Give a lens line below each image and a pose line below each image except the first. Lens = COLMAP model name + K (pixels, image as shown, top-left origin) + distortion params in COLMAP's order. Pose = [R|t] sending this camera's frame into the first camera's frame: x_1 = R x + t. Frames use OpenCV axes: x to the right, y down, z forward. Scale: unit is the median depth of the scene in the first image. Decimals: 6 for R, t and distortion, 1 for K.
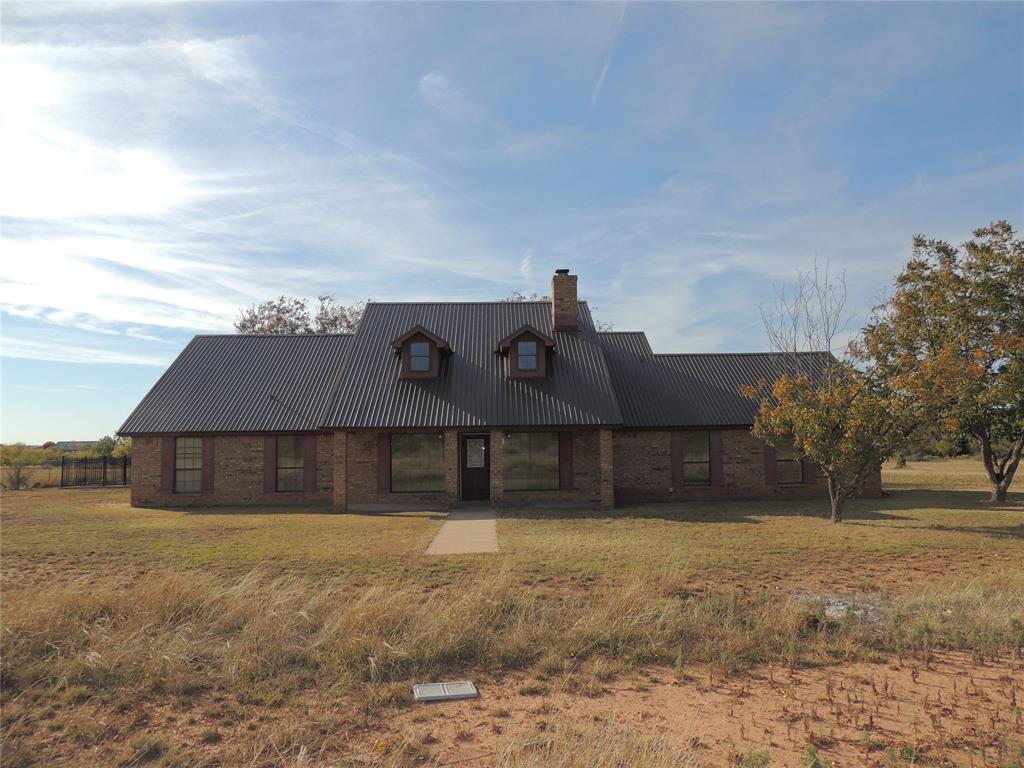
lens RADIAL K [[722.8, 0, 510.5], [0, 722.8, 369.7], [0, 0, 1]] dist [-0.008641, -0.000844]
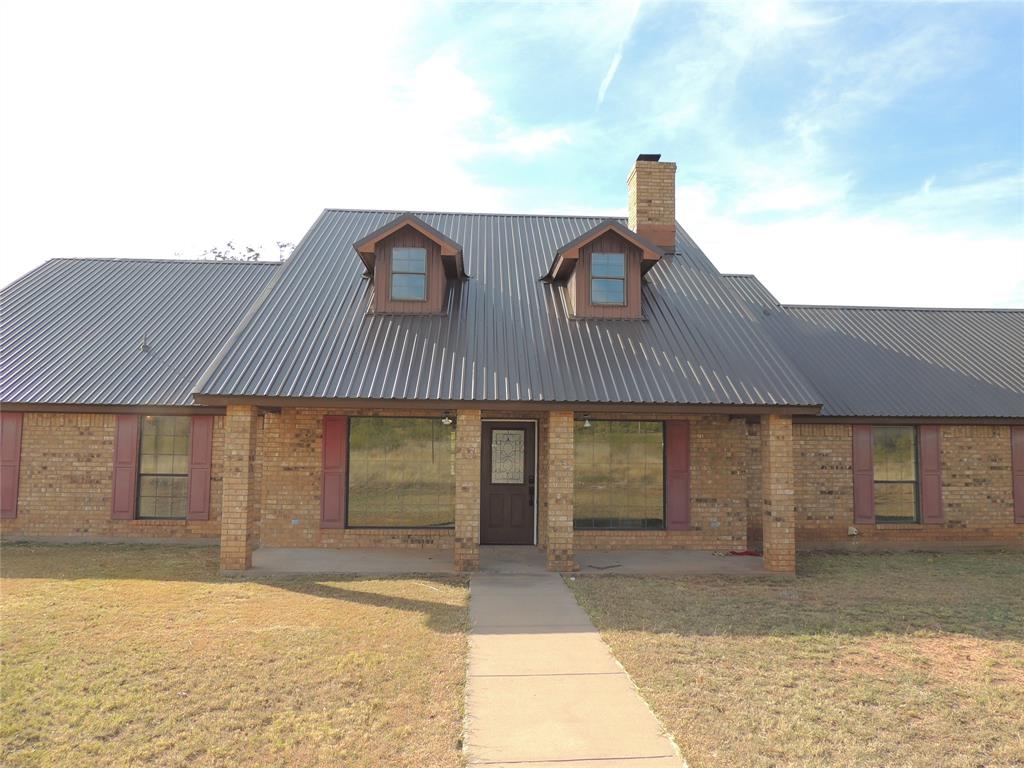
lens RADIAL K [[727.9, 0, 512.0], [0, 727.9, 384.0], [0, 0, 1]] dist [-0.019495, -0.000666]
pose [[0.999464, 0.027032, 0.018484, -0.056704], [-0.027400, 0.999425, 0.019962, 0.050778], [-0.017933, -0.020458, 0.999630, 0.461319]]
